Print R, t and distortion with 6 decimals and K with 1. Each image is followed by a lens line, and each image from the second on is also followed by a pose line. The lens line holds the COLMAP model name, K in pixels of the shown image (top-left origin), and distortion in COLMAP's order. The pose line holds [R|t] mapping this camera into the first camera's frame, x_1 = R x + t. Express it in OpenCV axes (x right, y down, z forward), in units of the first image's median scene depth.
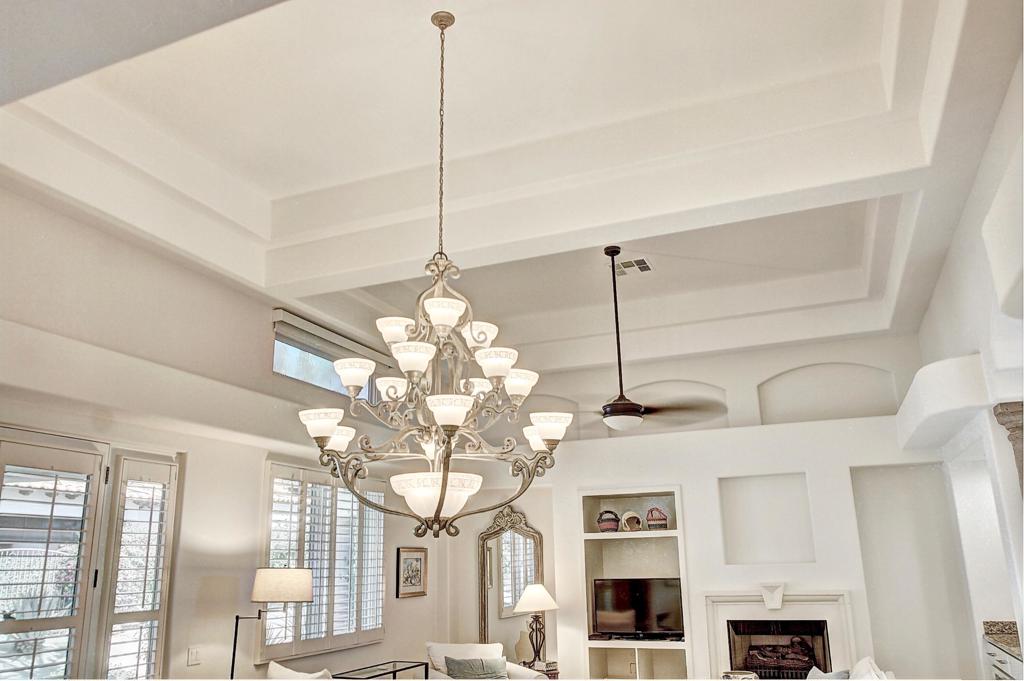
lens RADIAL K [[770.4, 0, 501.0], [0, 770.4, 338.5], [0, 0, 1]] dist [-0.066998, 0.024780]
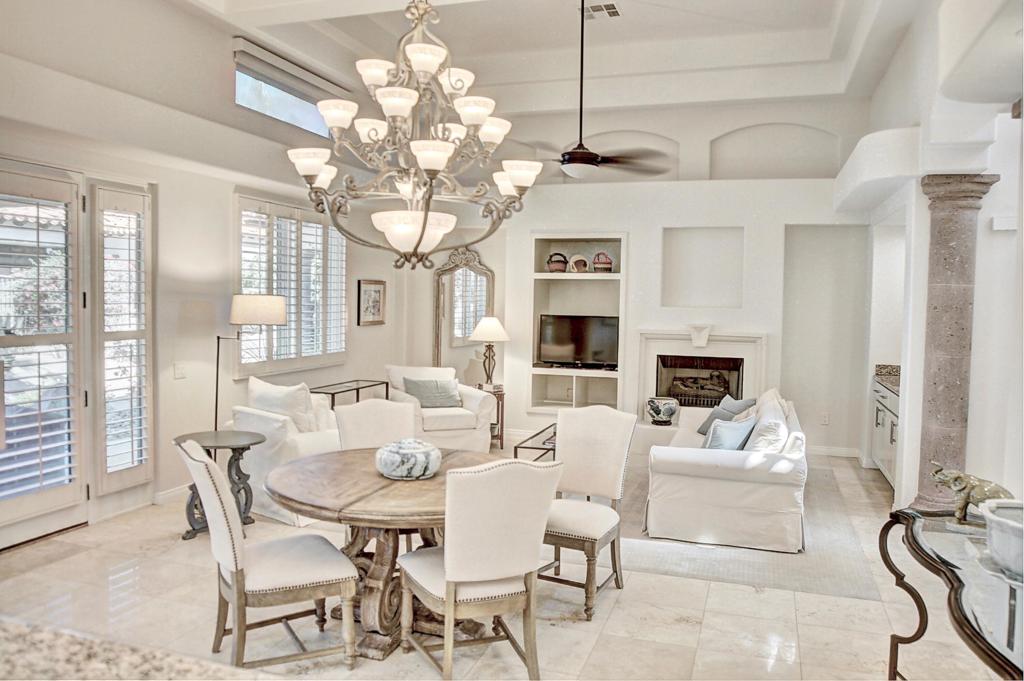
lens RADIAL K [[772.0, 0, 503.3], [0, 772.0, 336.9], [0, 0, 1]] dist [-0.066570, 0.032800]
pose [[0.996467, 0.030275, 0.078334, -0.017717], [-0.054140, 0.944643, 0.323601, -0.008751], [-0.064201, -0.326699, 0.942945, -0.046203]]
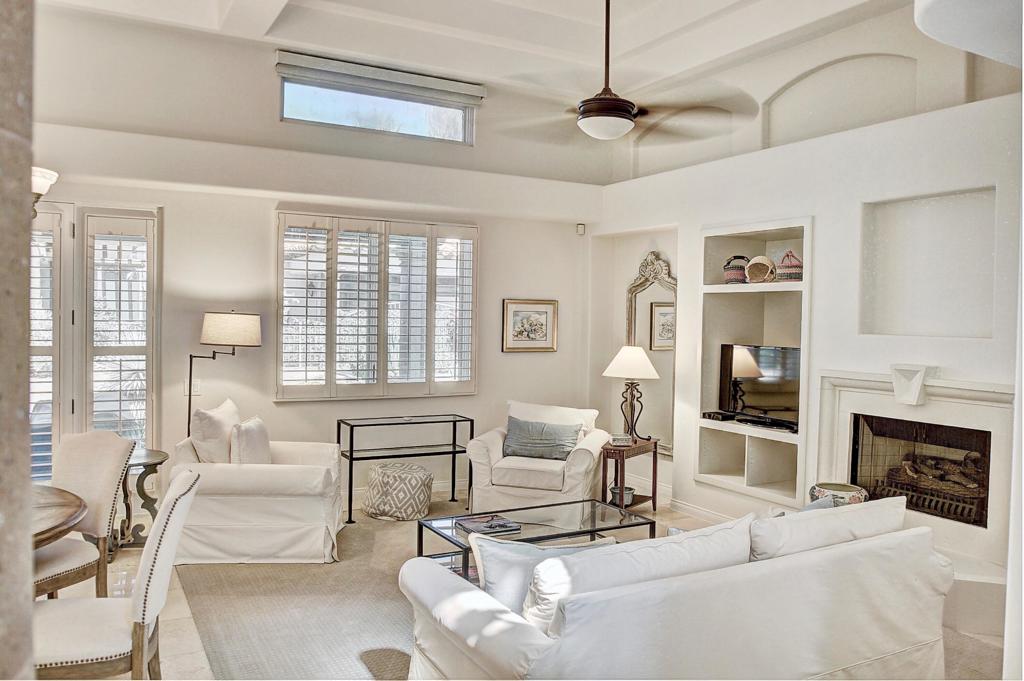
lens RADIAL K [[772.0, 0, 509.0], [0, 772.0, 340.9], [0, 0, 1]] dist [-0.066570, 0.032800]
pose [[0.785197, 0.050603, -0.617175, 0.474549], [0.140956, 0.955887, 0.257705, 0.091003], [0.602990, -0.289343, 0.743427, 0.329225]]
